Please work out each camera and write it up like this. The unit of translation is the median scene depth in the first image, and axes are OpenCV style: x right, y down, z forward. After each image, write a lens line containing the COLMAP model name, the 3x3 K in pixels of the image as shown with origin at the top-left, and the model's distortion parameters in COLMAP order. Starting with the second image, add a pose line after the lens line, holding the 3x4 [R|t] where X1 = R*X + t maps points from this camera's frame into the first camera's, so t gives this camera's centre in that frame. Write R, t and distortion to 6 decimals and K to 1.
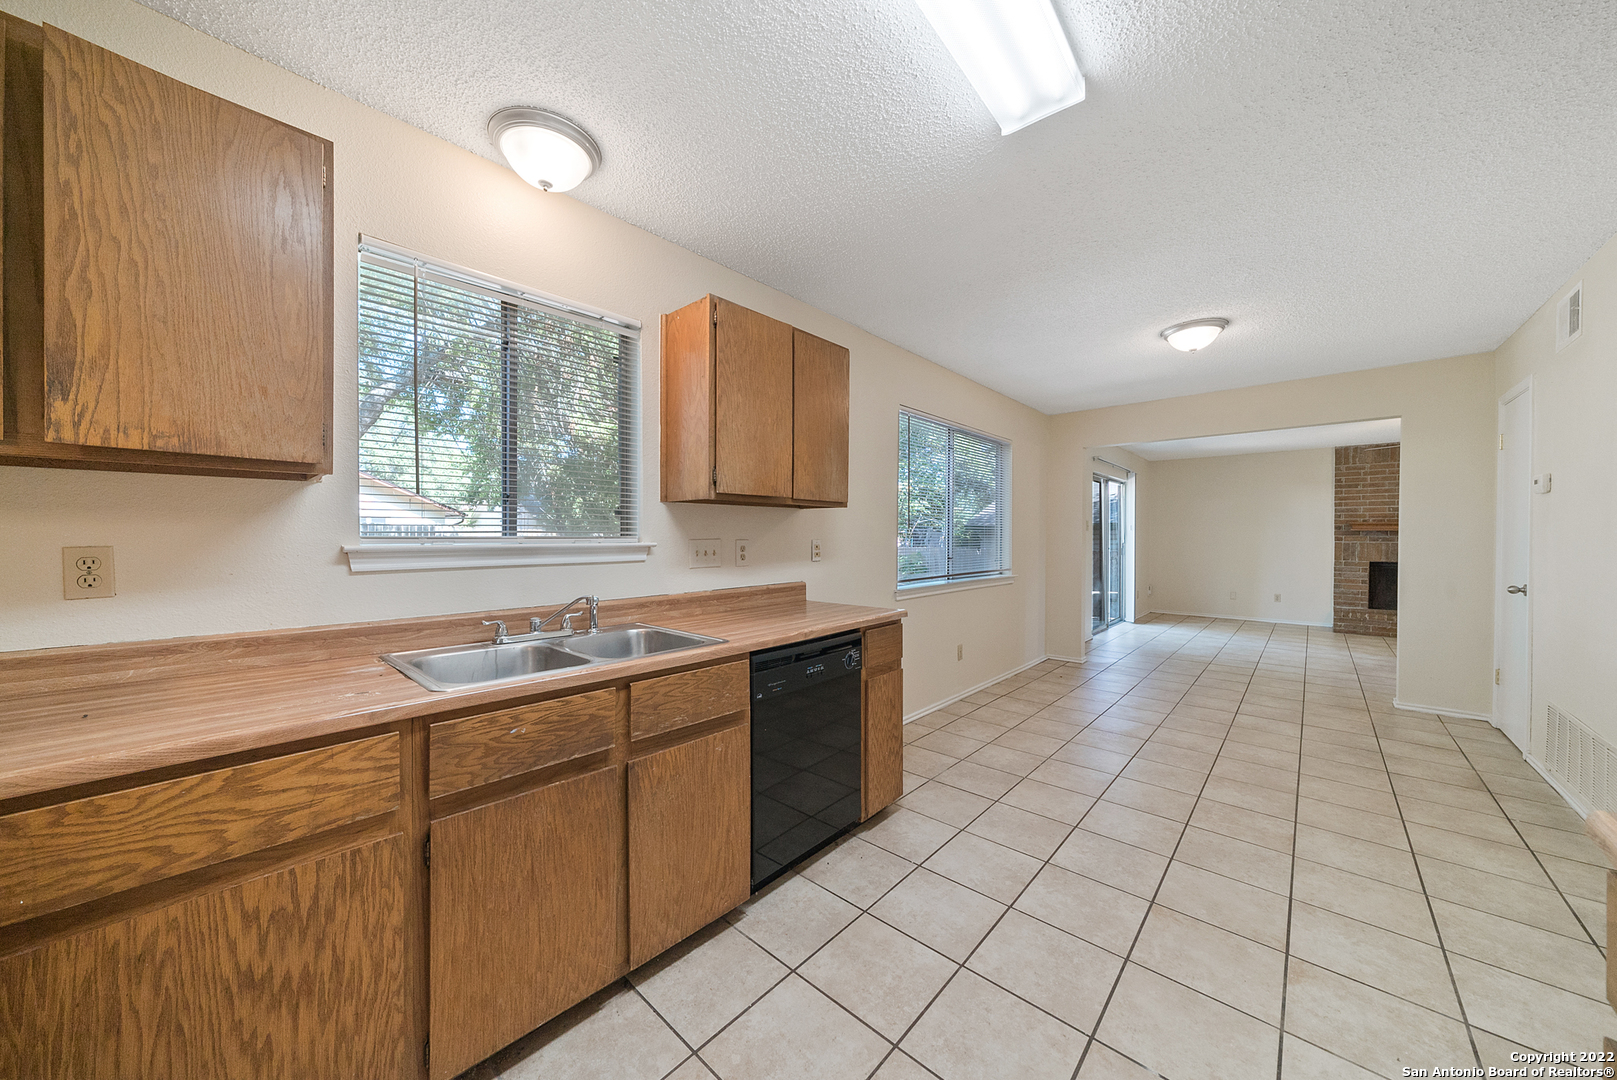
lens RADIAL K [[554.3, 0, 808.5], [0, 554.3, 540.0], [0, 0, 1]] dist [0.000656, 0.000150]
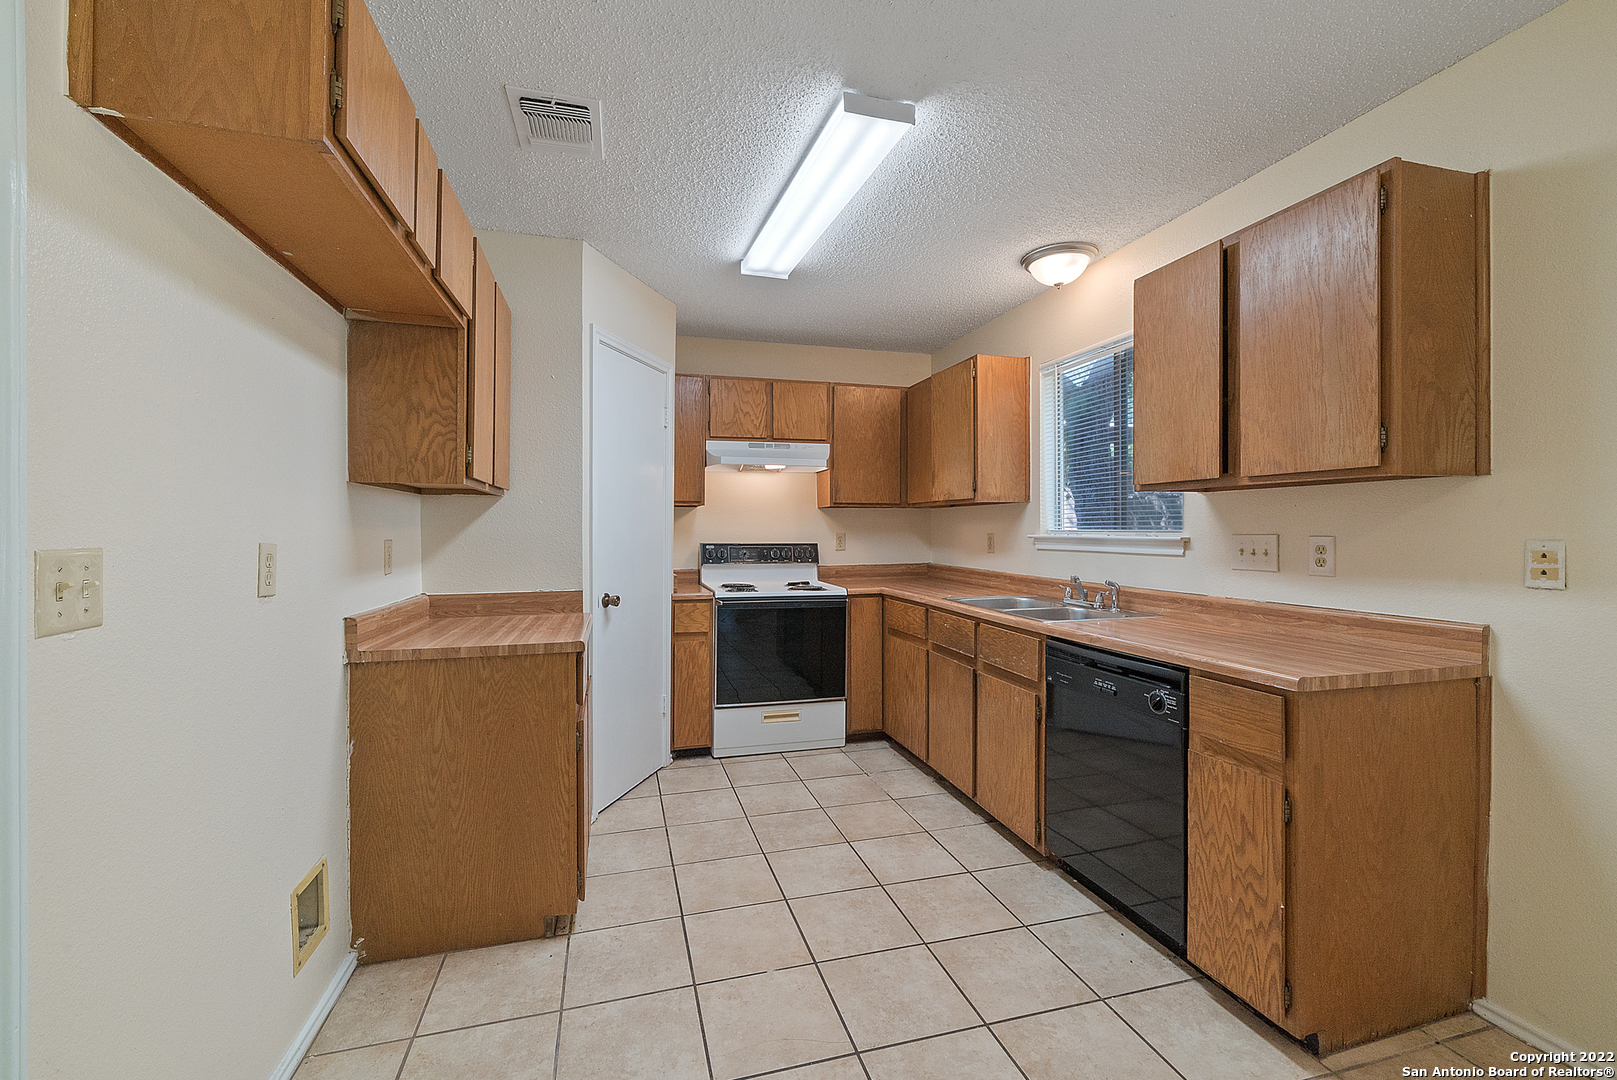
lens RADIAL K [[663.3, 0, 794.3], [0, 663.3, 527.8], [0, 0, 1]] dist [-0.000607, -0.000268]
pose [[-0.534536, 0.000535, -0.845146, 0.467184], [-0.005062, 0.999980, 0.003835, -0.005607], [0.845131, 0.006328, -0.534522, 0.464899]]
